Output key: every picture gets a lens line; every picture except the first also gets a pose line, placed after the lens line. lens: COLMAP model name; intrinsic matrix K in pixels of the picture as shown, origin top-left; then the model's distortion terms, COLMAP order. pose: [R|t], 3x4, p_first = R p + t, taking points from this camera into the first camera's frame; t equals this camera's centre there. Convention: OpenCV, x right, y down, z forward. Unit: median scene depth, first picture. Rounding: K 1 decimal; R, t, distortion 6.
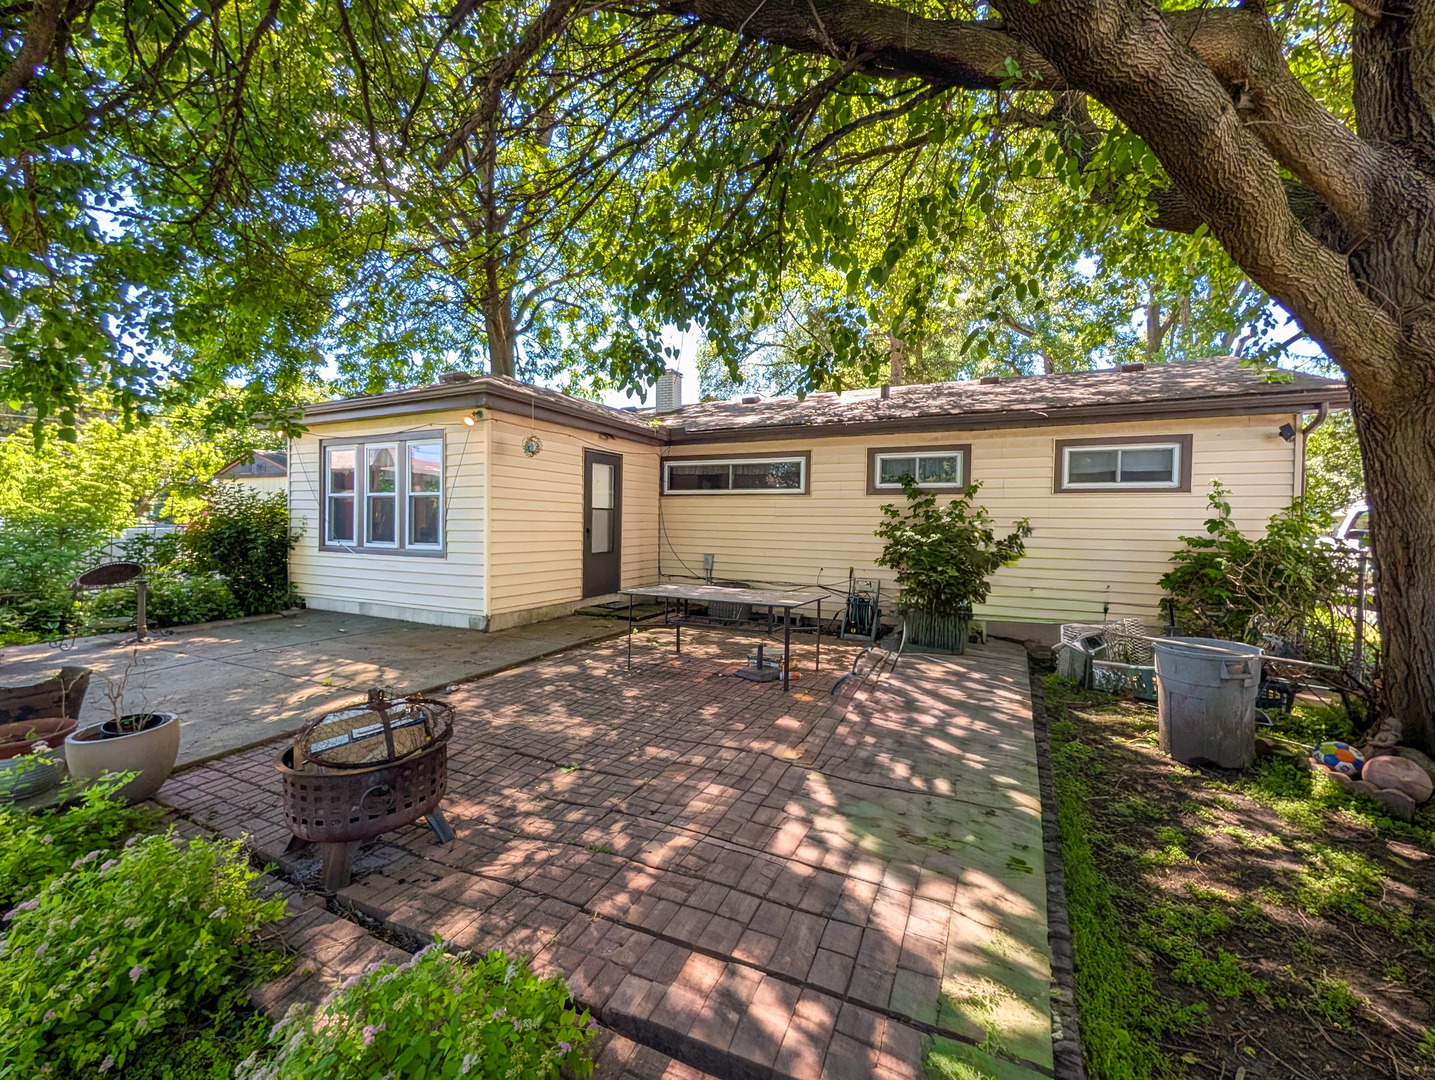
lens RADIAL K [[569.9, 0, 717.5], [0, 569.9, 540.0], [0, 0, 1]] dist [-0.002106, -0.000139]
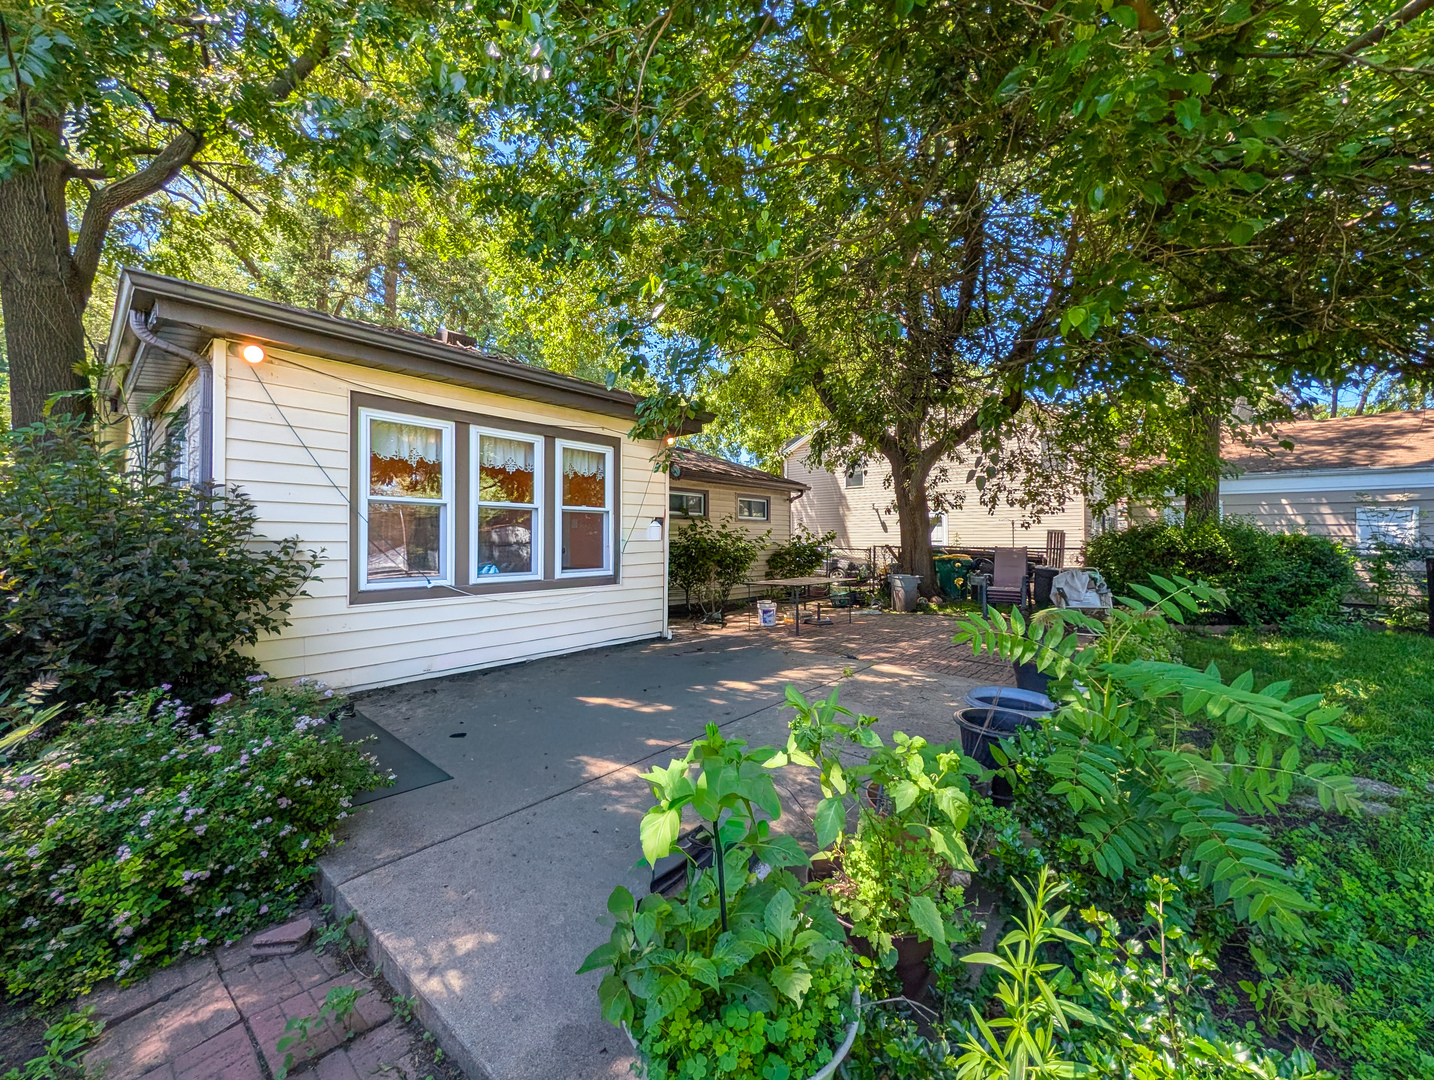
lens RADIAL K [[569.5, 0, 717.0], [0, 569.5, 540.0], [0, 0, 1]] dist [-0.002106, -0.000139]
pose [[0.264797, -0.019475, 0.964108, -1.427548], [0.026685, 0.999561, 0.012862, -0.047072], [-0.963935, 0.022322, 0.265200, 0.696663]]
